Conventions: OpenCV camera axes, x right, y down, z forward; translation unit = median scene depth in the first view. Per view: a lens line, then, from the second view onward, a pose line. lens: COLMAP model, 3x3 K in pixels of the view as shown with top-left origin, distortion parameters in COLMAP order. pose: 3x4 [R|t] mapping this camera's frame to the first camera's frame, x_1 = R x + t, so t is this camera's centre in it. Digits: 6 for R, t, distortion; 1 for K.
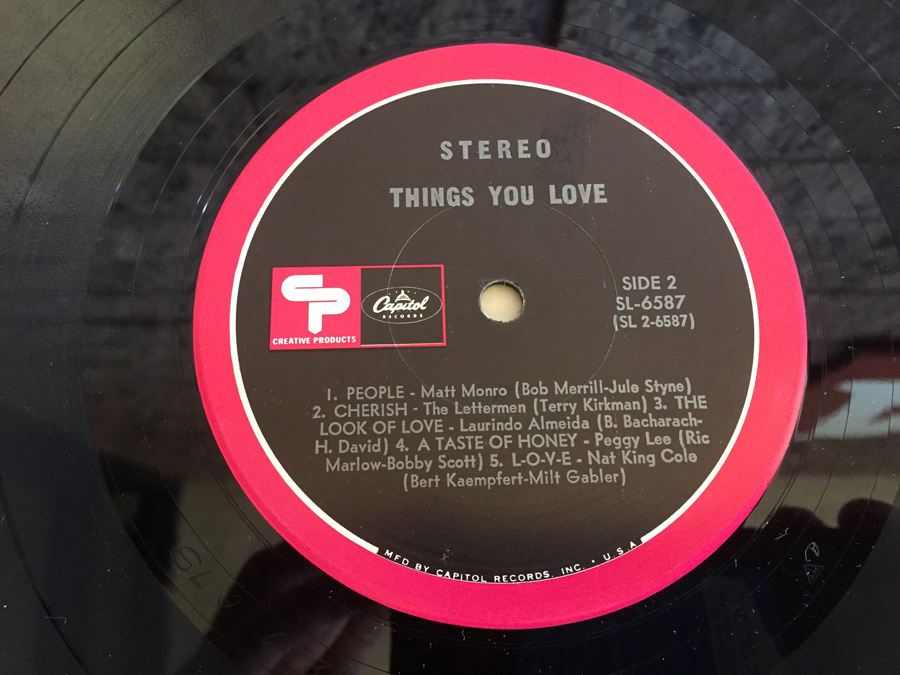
lens RADIAL K [[775.1, 0, 444.4], [0, 775.1, 332.6], [0, 0, 1]] dist [0.050029, -0.002111]
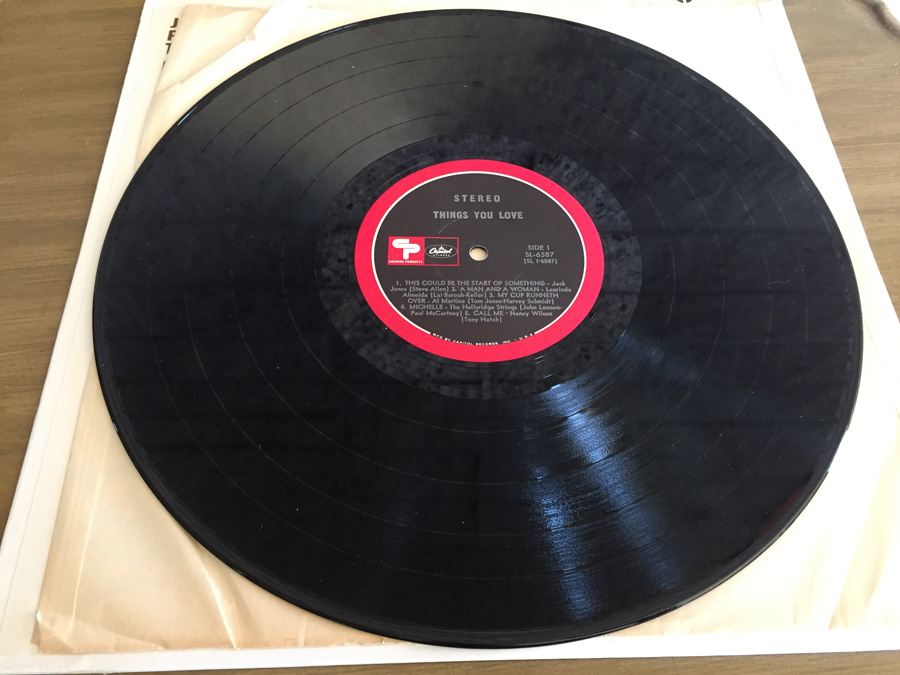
lens RADIAL K [[775.1, 0, 444.4], [0, 775.1, 332.6], [0, 0, 1]] dist [0.050029, -0.002111]
pose [[0.999624, 0.019627, -0.019147, 0.018977], [-0.023668, 0.970204, -0.241130, 0.755096], [0.013844, 0.241493, 0.970304, -1.237020]]
